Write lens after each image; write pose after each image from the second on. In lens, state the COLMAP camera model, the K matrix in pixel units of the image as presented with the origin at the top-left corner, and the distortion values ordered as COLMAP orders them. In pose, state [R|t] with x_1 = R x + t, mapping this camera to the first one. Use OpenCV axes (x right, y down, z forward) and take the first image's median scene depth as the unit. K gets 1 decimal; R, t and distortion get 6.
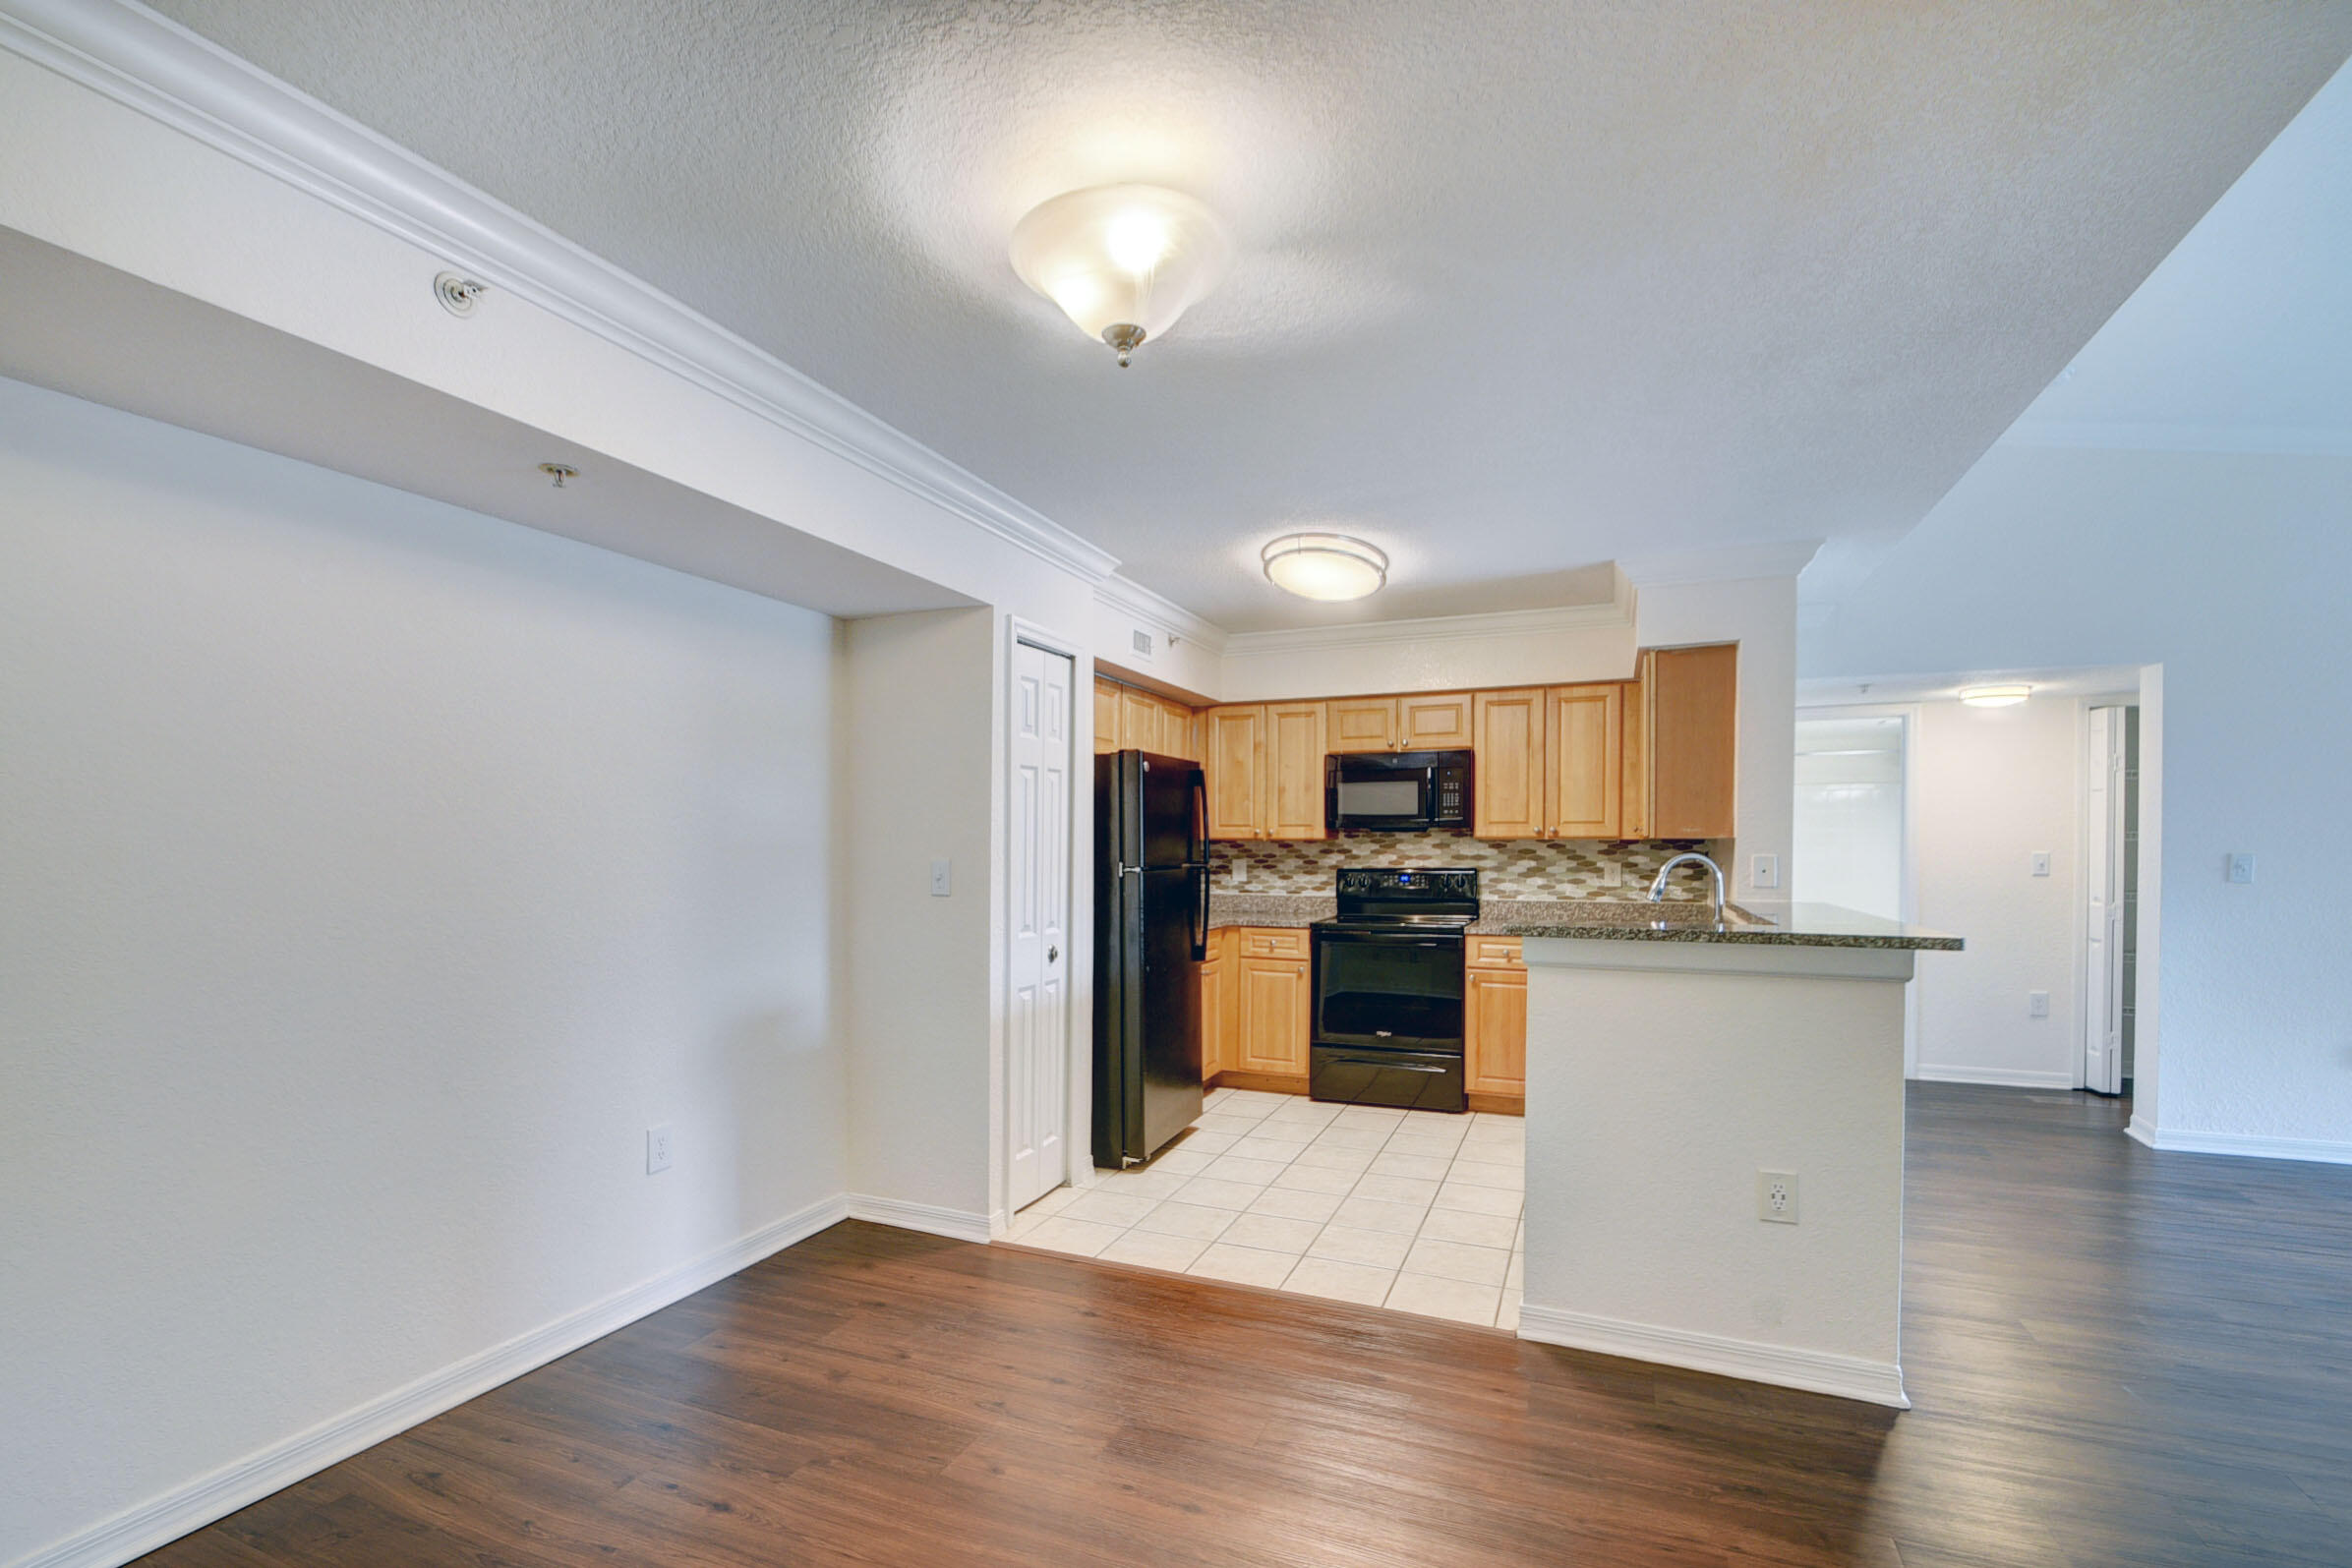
lens RADIAL K [[1066.7, 0, 1165.6], [0, 1066.7, 850.7], [0, 0, 1]] dist [-0.001680, -0.005220]
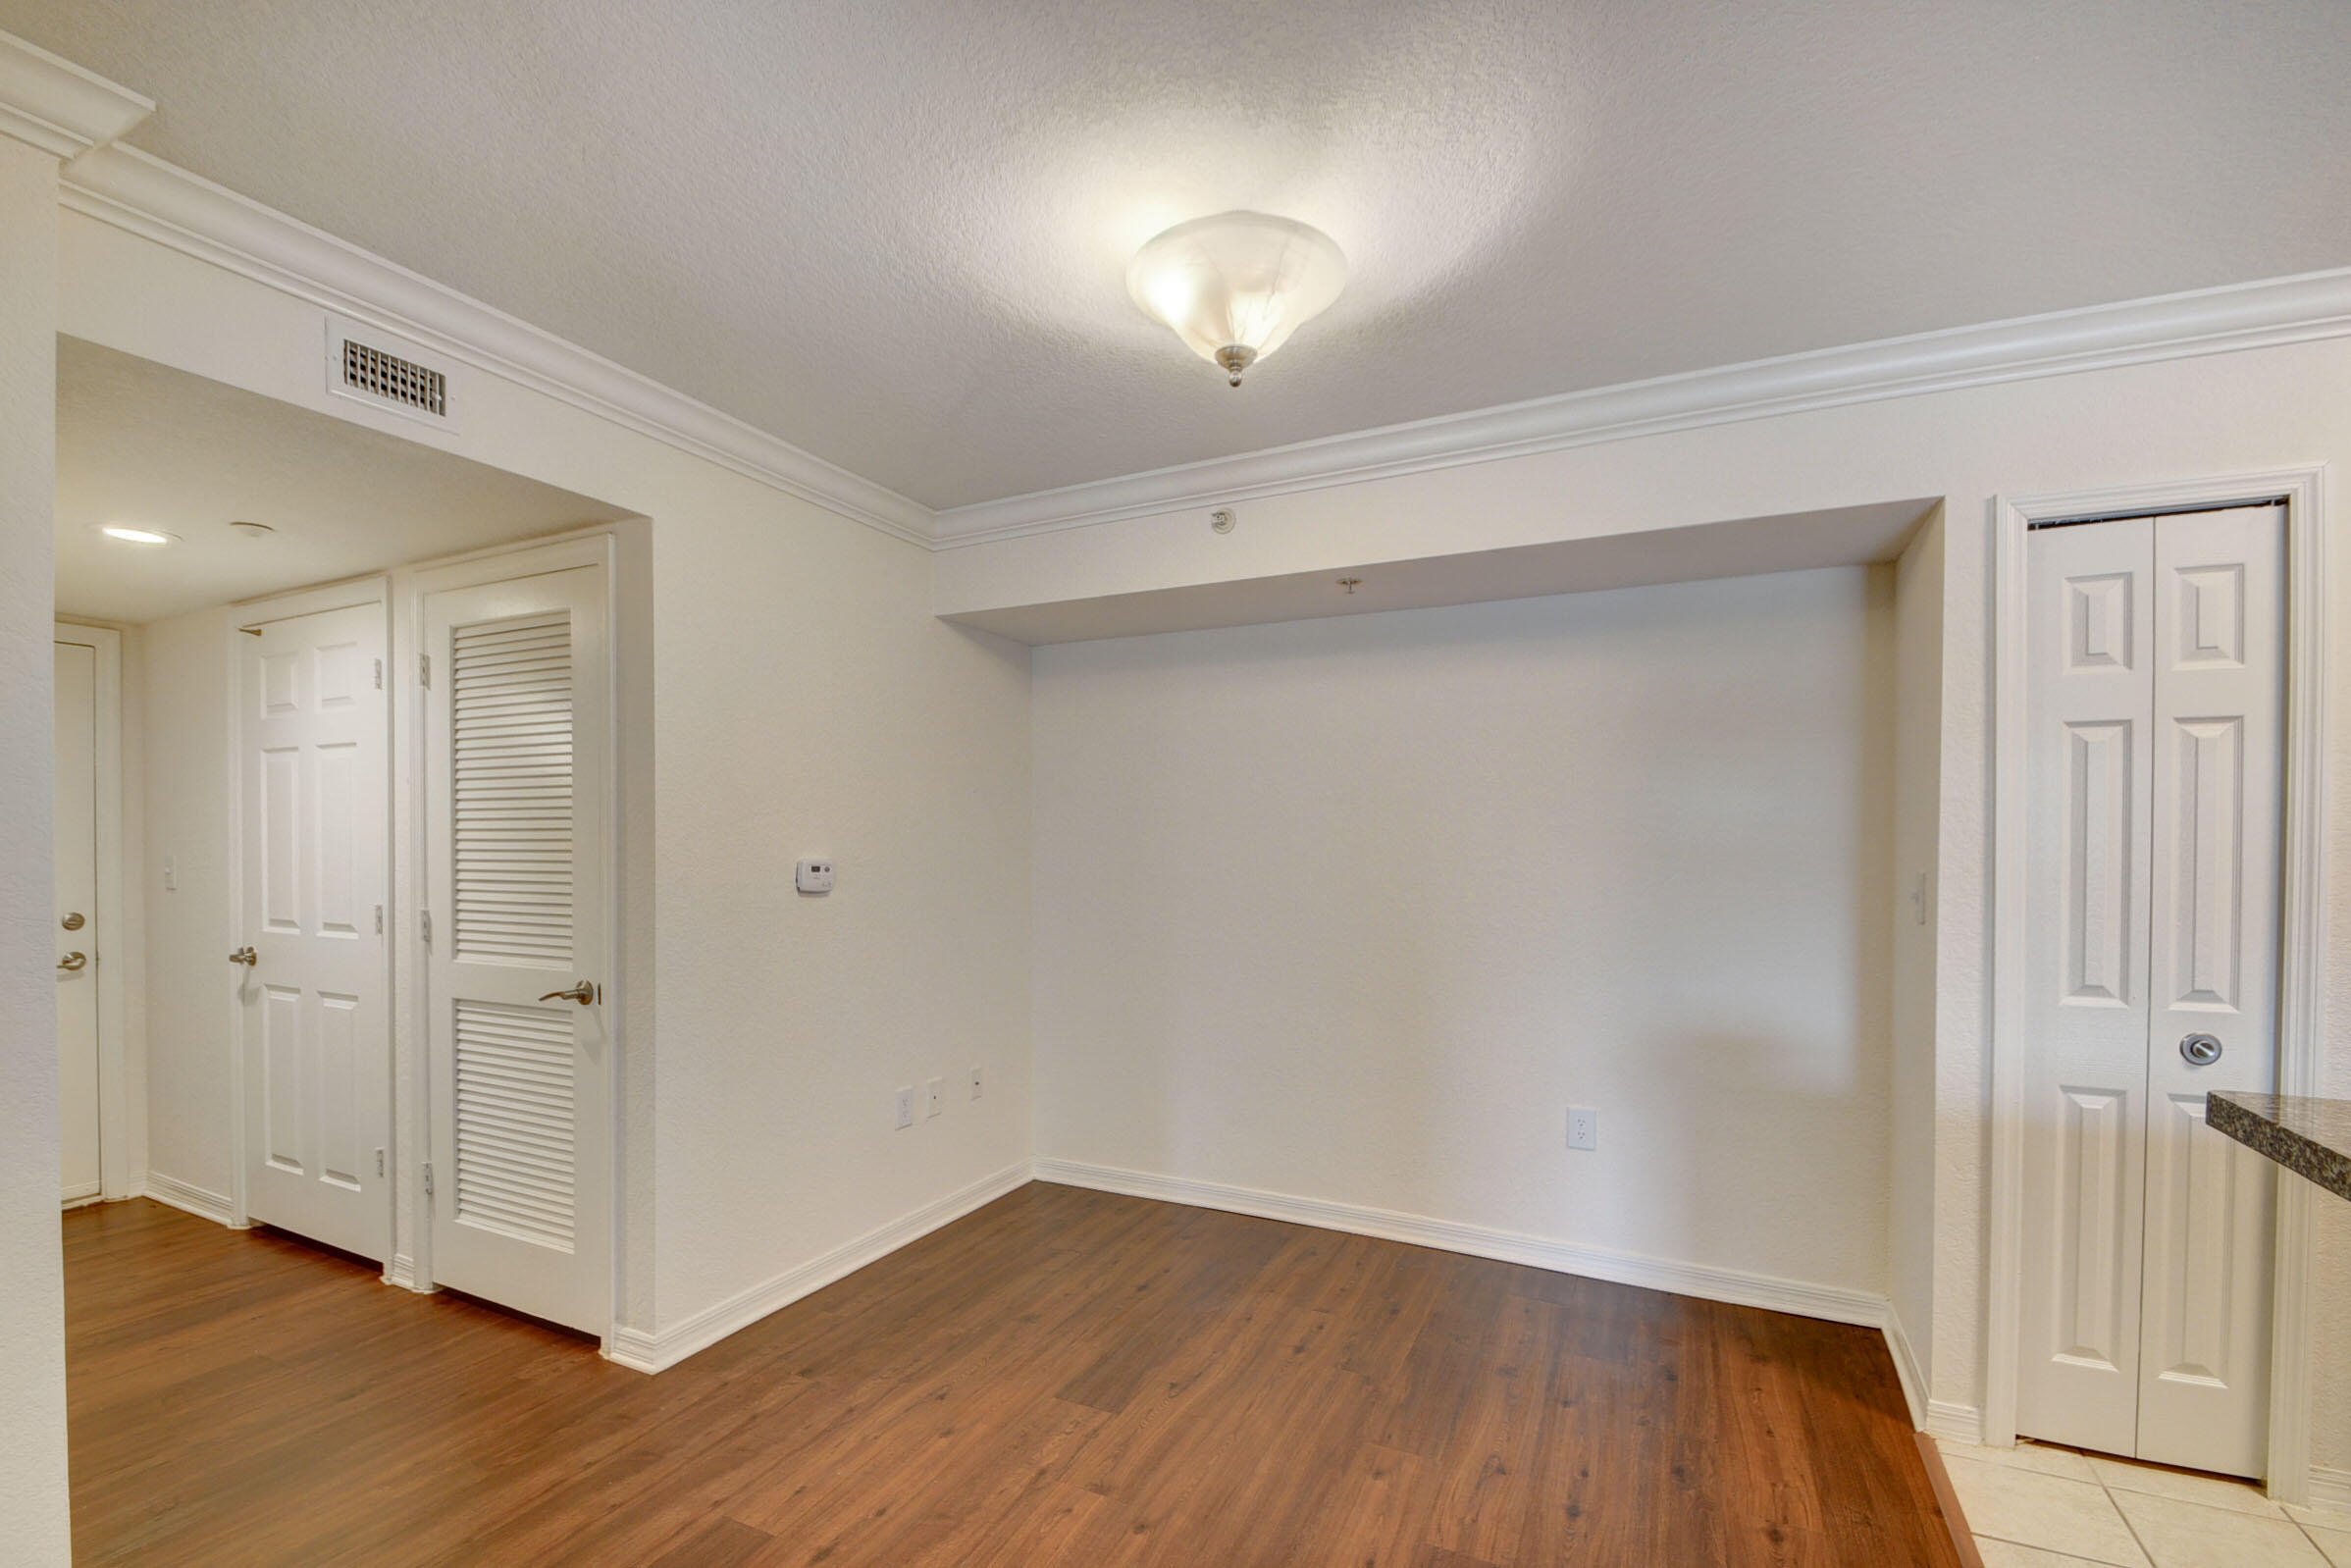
lens RADIAL K [[1029.5, 0, 1155.4], [0, 1029.5, 852.8], [0, 0, 1]] dist [0.027734, -0.023052]
pose [[-0.076978, 0.000619, -0.997033, 0.343494], [-0.016049, 0.999869, 0.001860, 0.001520], [0.996904, 0.016144, -0.076958, 0.359066]]
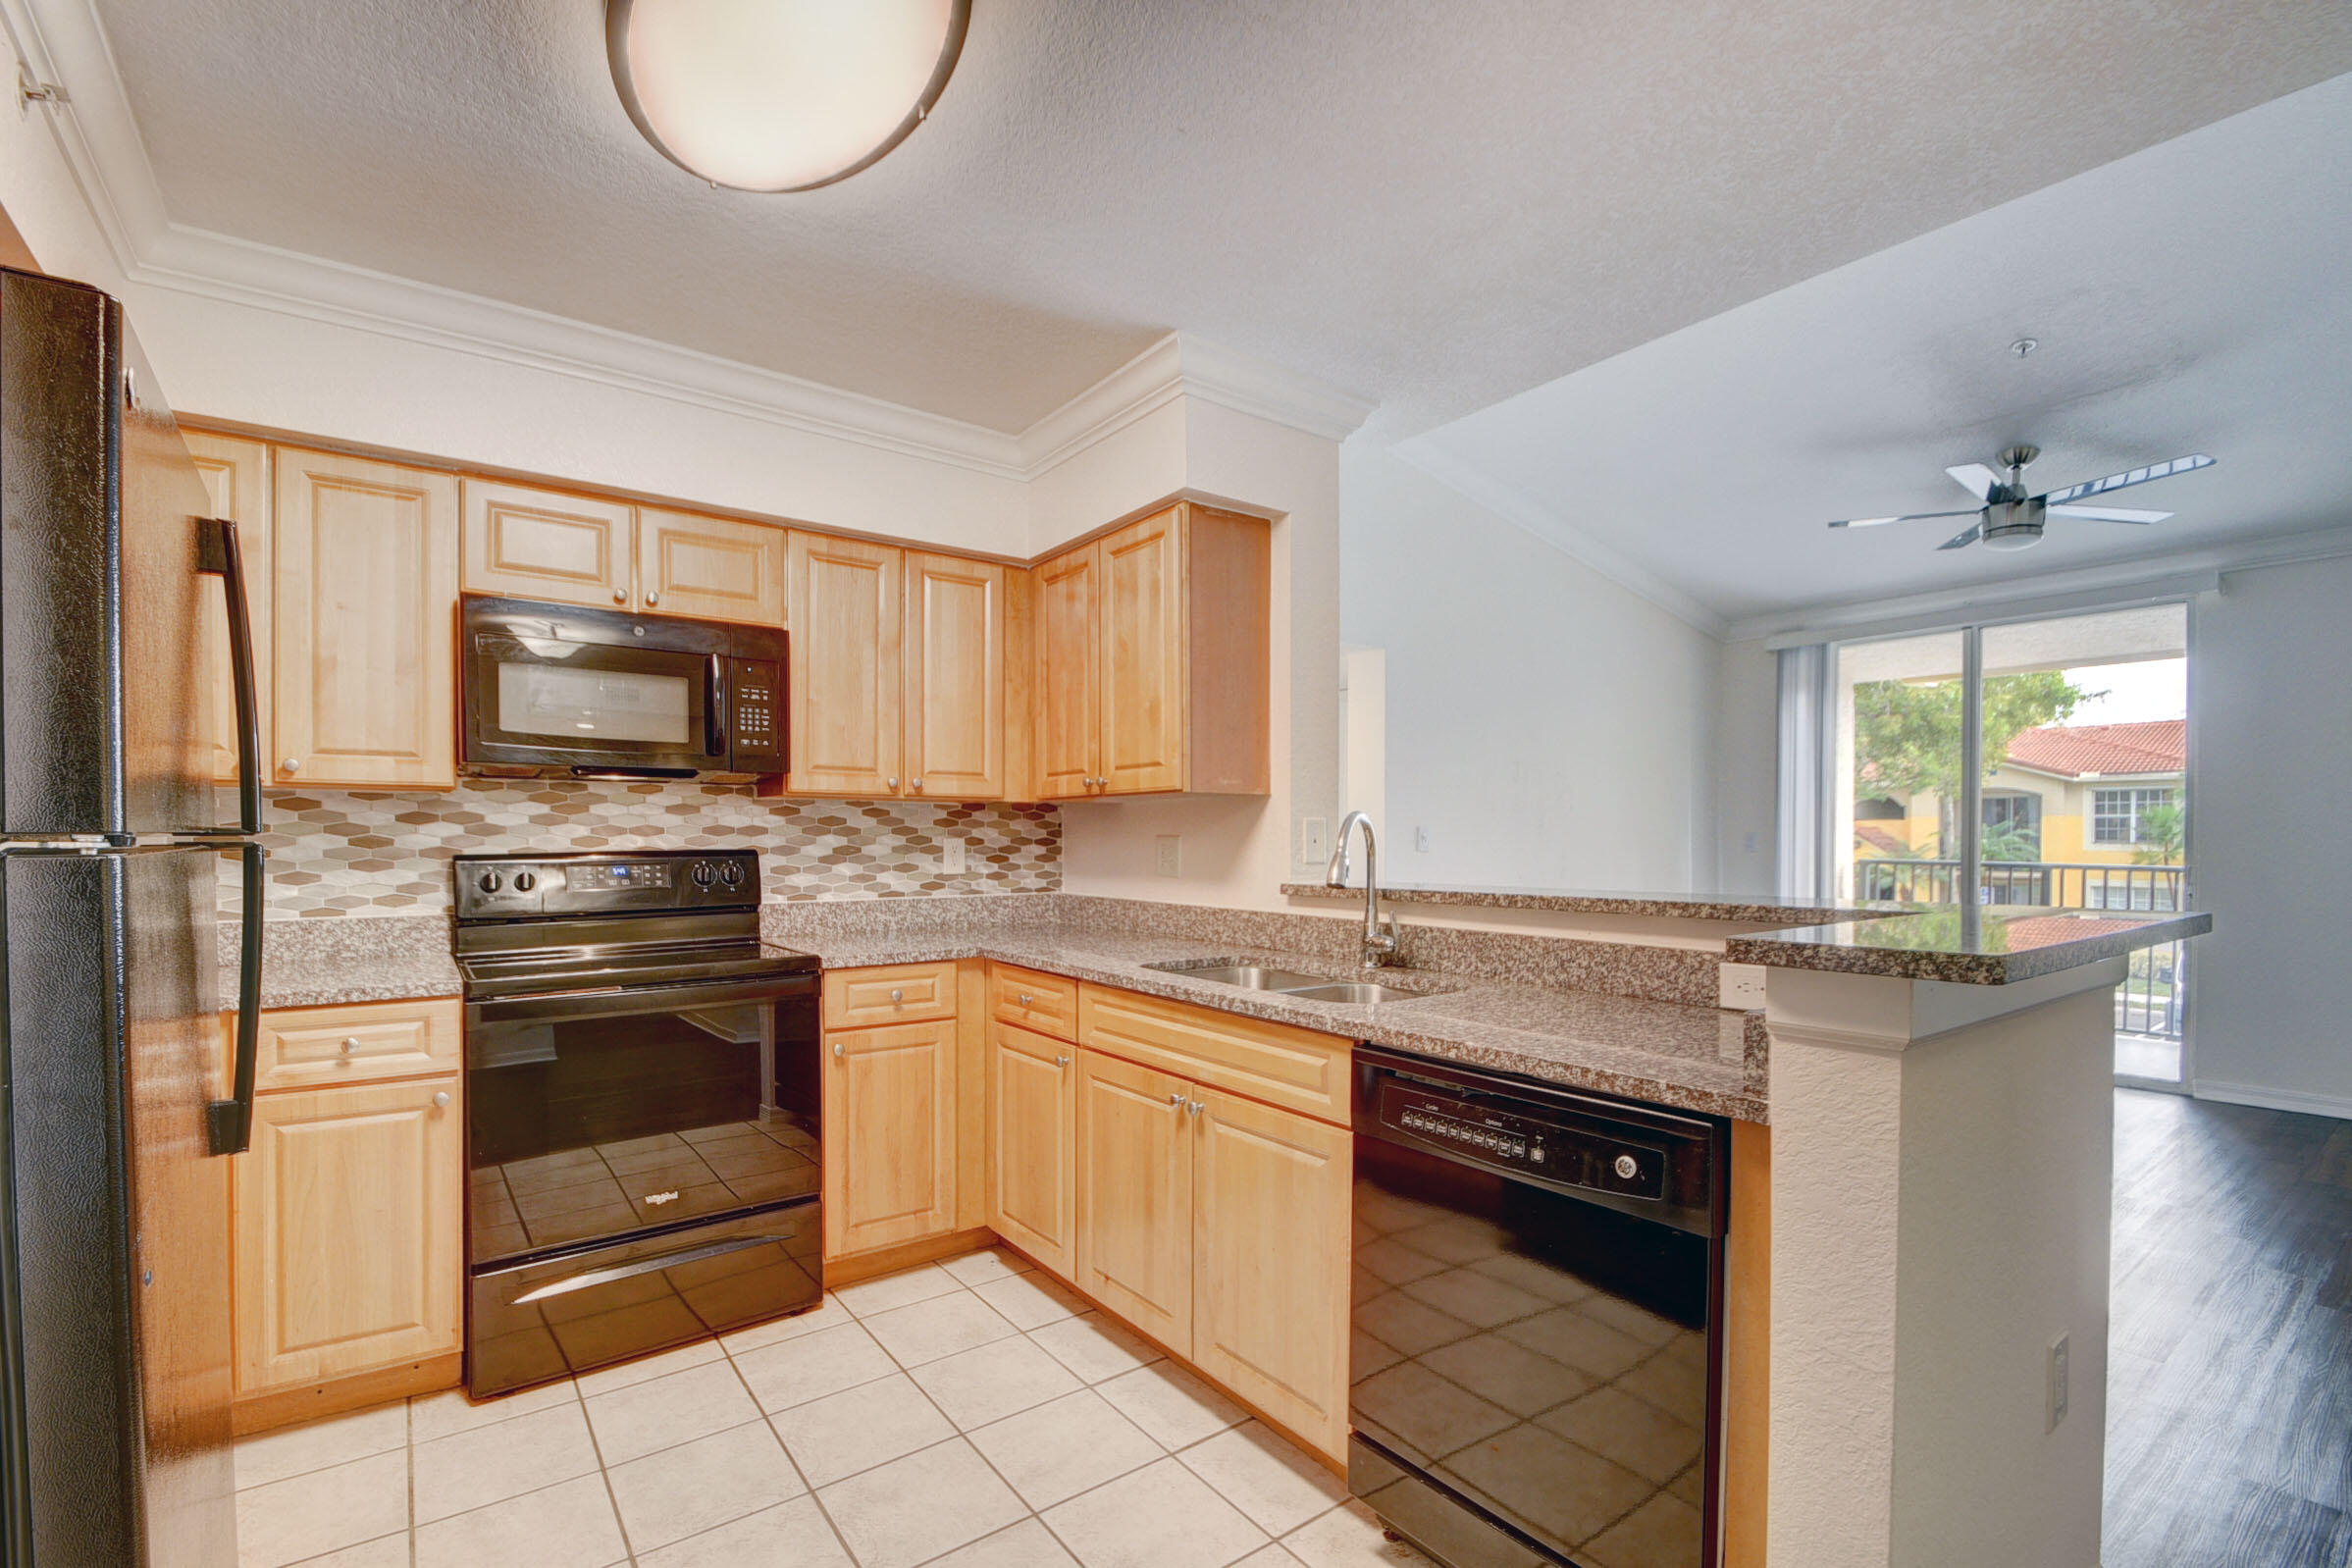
lens RADIAL K [[1029.9, 0, 1155.9], [0, 1029.9, 852.8], [0, 0, 1]] dist [0.027734, -0.023052]
pose [[0.522417, -0.012687, 0.852596, -0.068017], [0.007160, 0.999919, 0.010492, 0.014430], [-0.852660, 0.000624, 0.522466, 0.547007]]
